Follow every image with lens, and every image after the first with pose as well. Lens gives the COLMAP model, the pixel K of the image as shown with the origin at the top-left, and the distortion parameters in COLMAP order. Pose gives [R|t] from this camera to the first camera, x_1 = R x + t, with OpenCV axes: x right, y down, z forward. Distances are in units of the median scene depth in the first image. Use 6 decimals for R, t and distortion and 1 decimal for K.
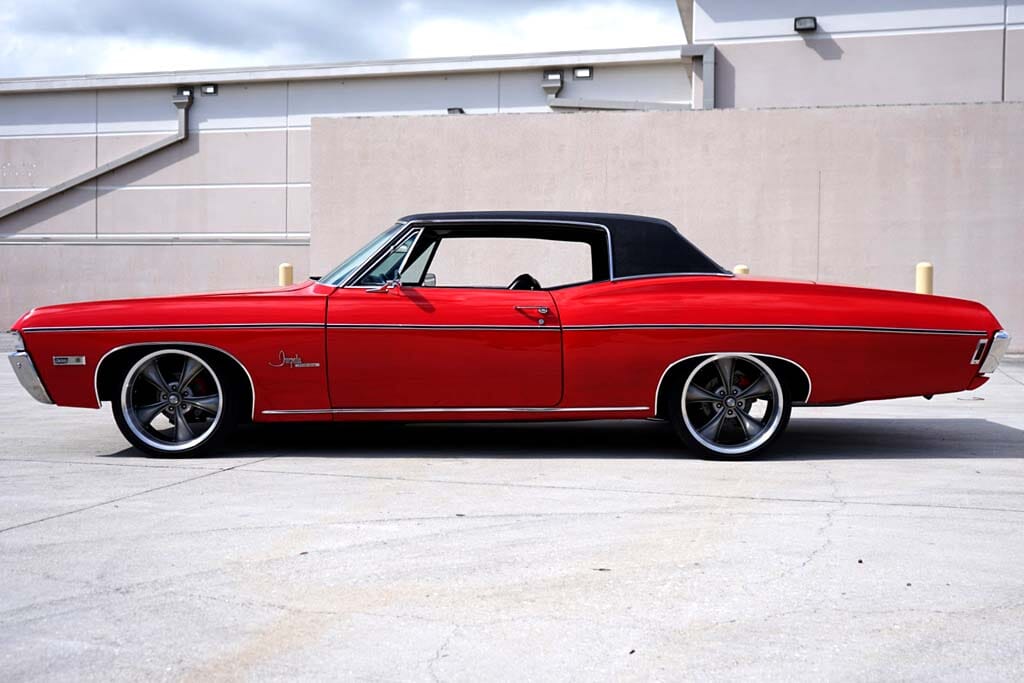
lens RADIAL K [[1046.5, 0, 512.0], [0, 1046.5, 341.5], [0, 0, 1]] dist [0.008170, -0.002816]
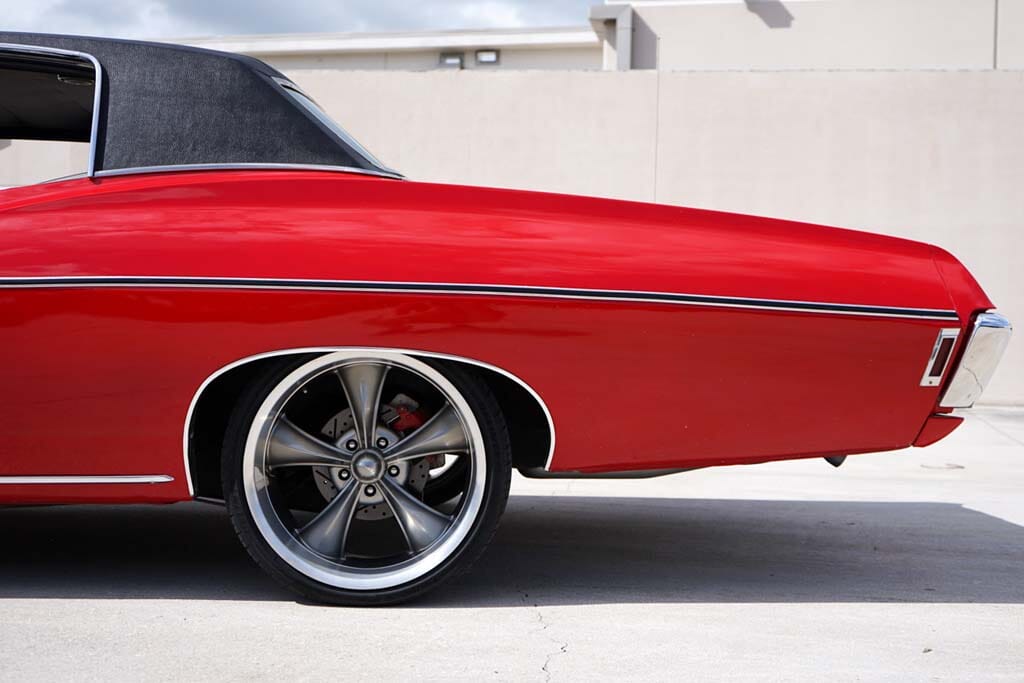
lens RADIAL K [[1180.5, 0, 512.0], [0, 1180.5, 341.5], [0, 0, 1]] dist [0.013635, 0.027795]
pose [[0.998586, 0.018320, 0.049906, 0.239430], [-0.016054, 0.998838, -0.045438, 0.027702], [-0.050680, 0.044573, 0.997720, 0.509894]]
